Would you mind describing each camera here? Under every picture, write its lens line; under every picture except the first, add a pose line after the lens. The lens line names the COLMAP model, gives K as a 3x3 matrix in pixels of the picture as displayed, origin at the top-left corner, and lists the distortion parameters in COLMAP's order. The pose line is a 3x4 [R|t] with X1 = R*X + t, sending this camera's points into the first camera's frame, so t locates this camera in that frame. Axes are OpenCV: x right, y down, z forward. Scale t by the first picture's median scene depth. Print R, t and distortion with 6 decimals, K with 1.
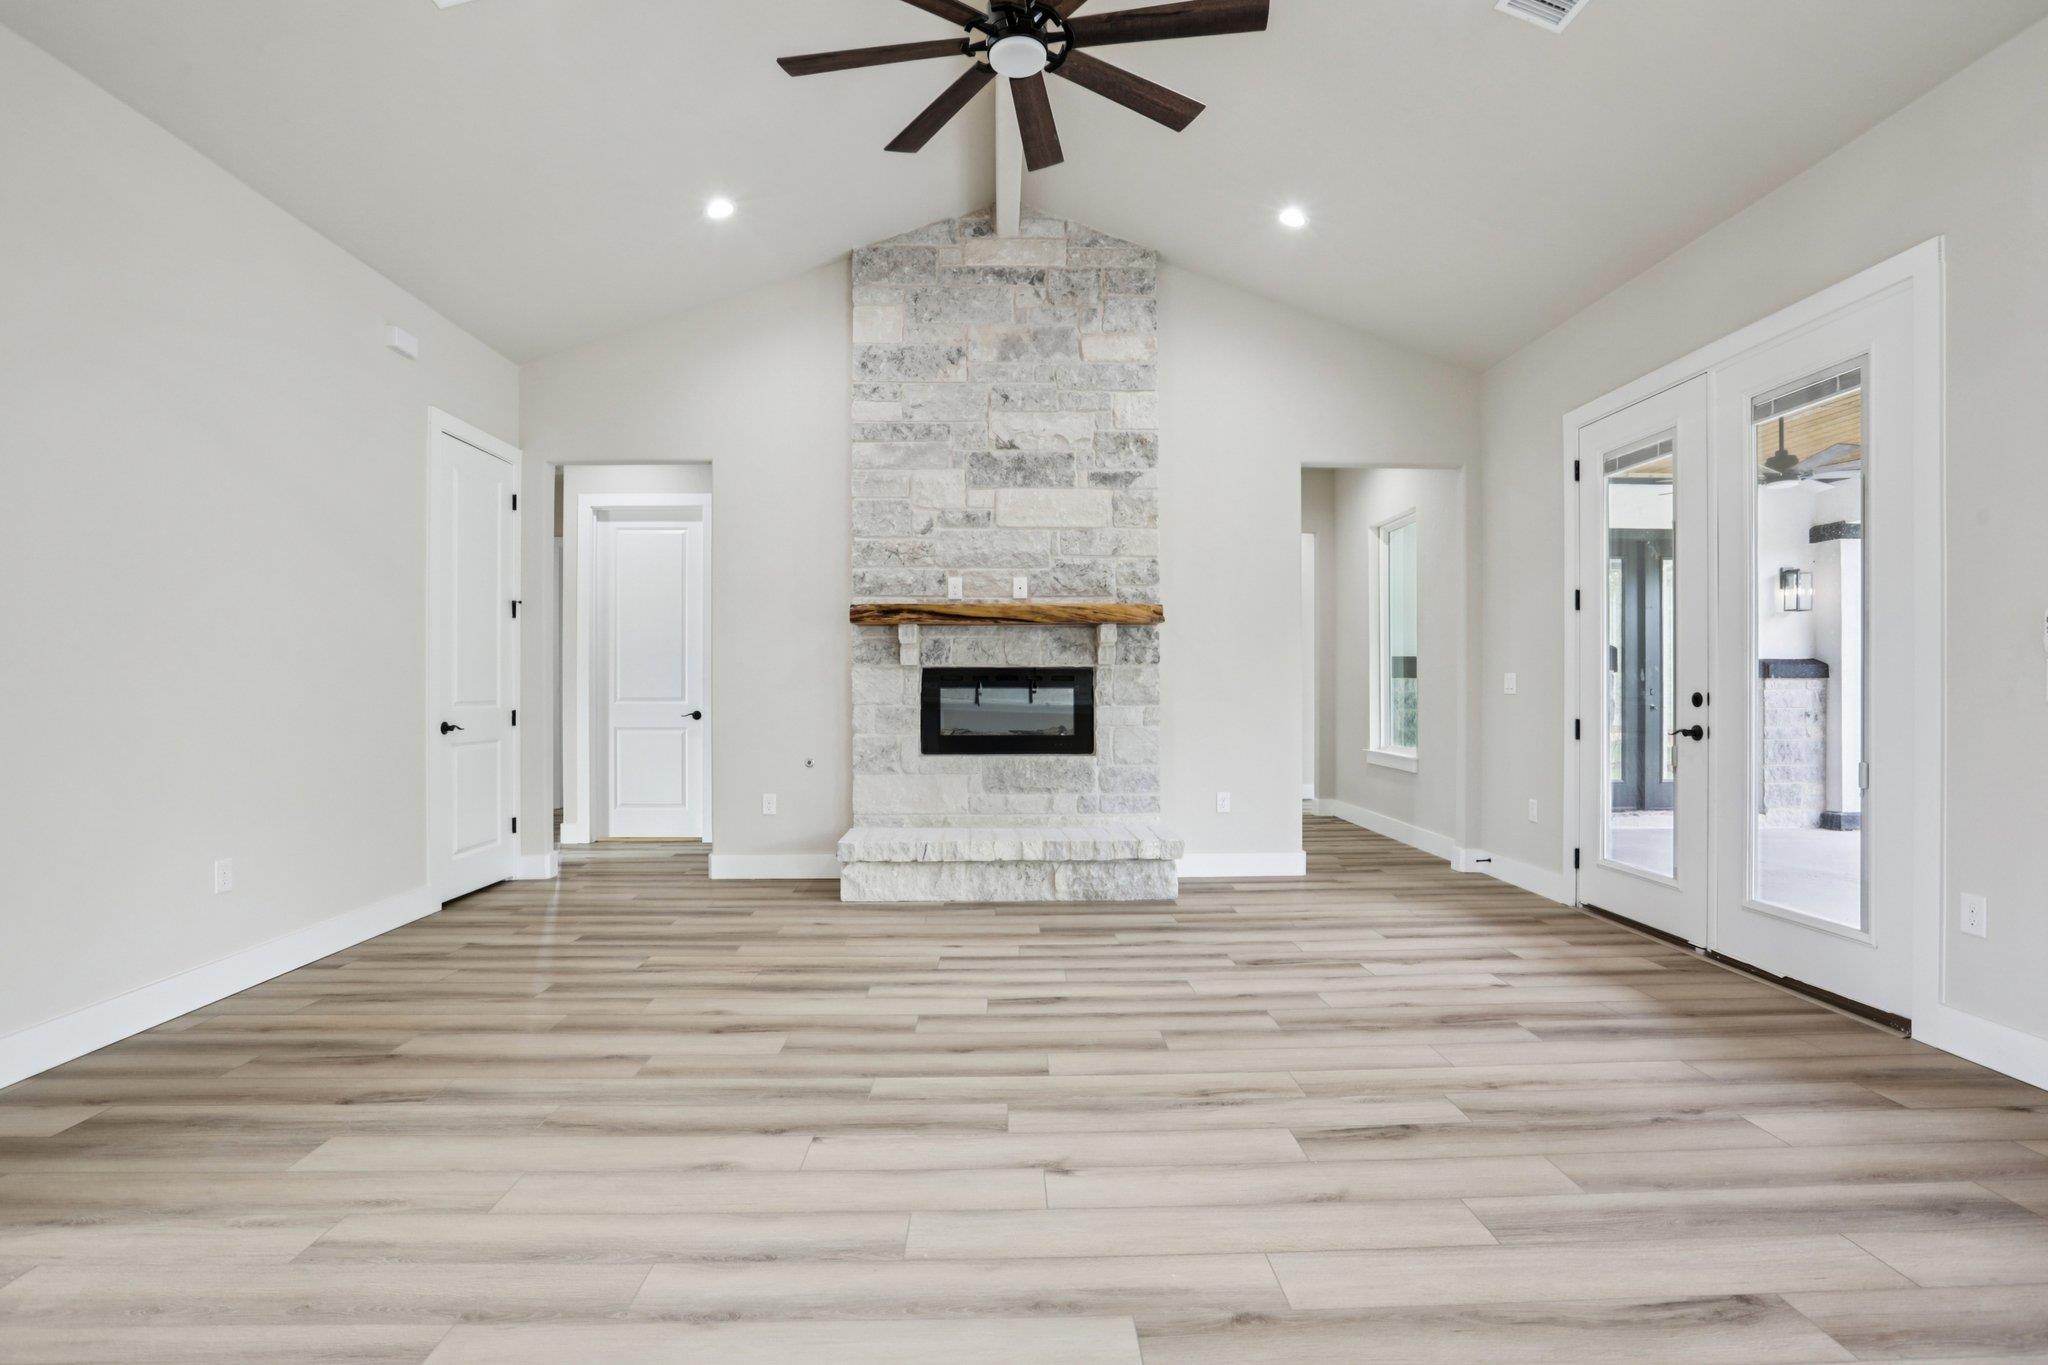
lens RADIAL K [[971.2, 0, 1031.2], [0, 971.2, 682.6], [0, 0, 1]] dist [-0.053896, 0.017582]
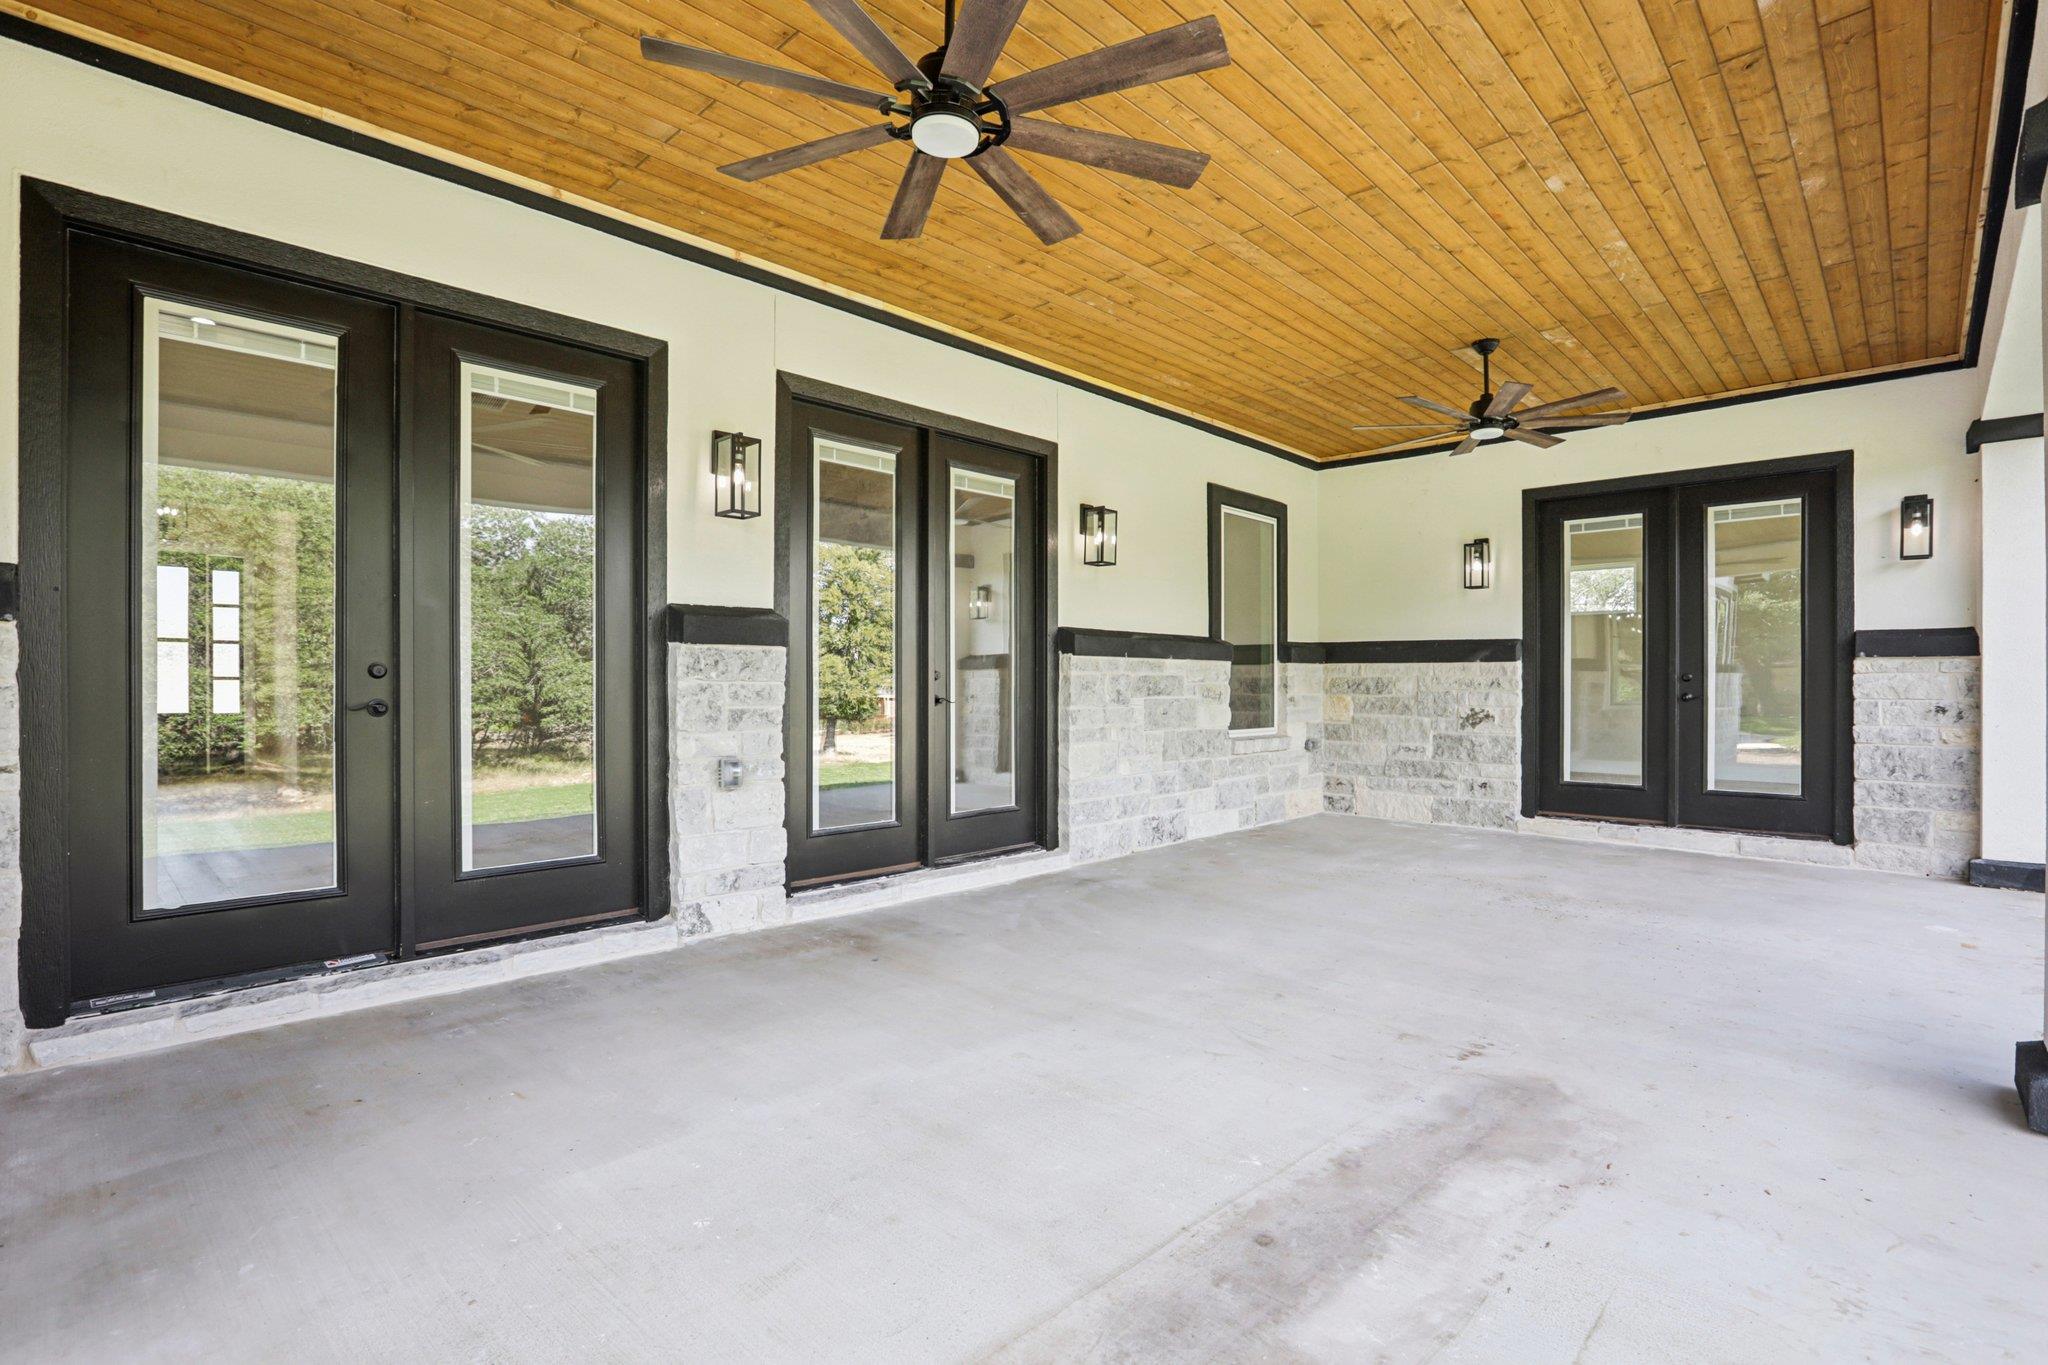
lens RADIAL K [[971.2, 0, 1042.9], [0, 971.2, 691.8], [0, 0, 1]] dist [-0.053896, 0.017582]
pose [[0.699978, 0.007764, -0.714123, 1.330485], [0.001165, 0.999927, 0.012013, 0.018405], [0.714164, -0.009241, 0.699918, 0.108931]]
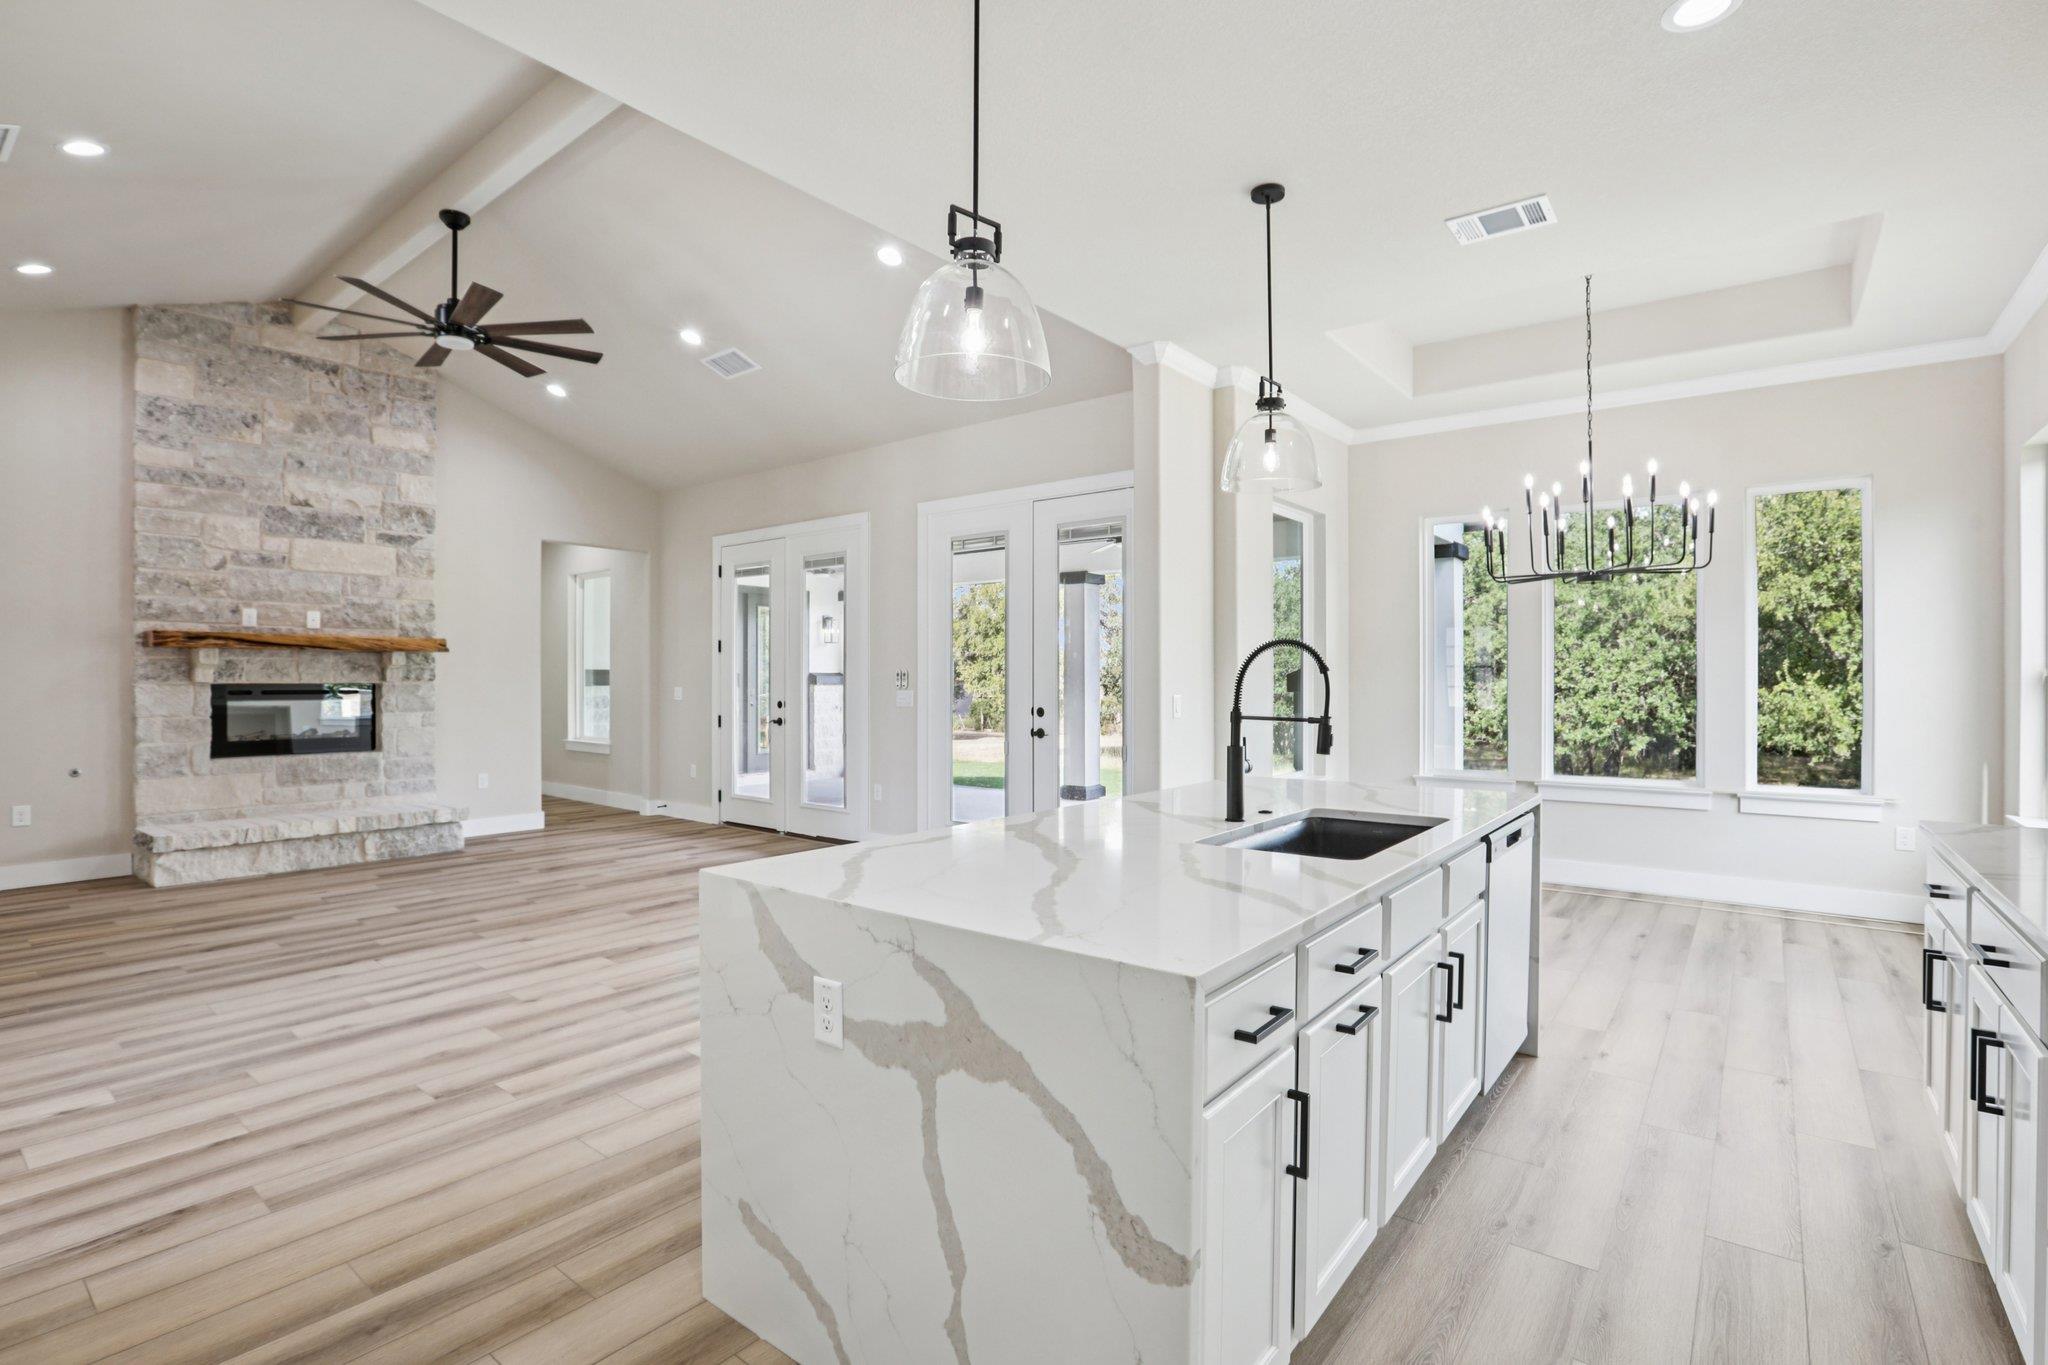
lens RADIAL K [[954.6, 0, 1008.3], [0, 954.6, 675.7], [0, 0, 1]] dist [-0.023951, 0.004848]
pose [[0.656886, 0.004709, 0.753976, -0.338247], [-0.005101, 0.999985, -0.001801, -0.028610], [-0.753973, -0.002663, 0.656900, -0.462884]]
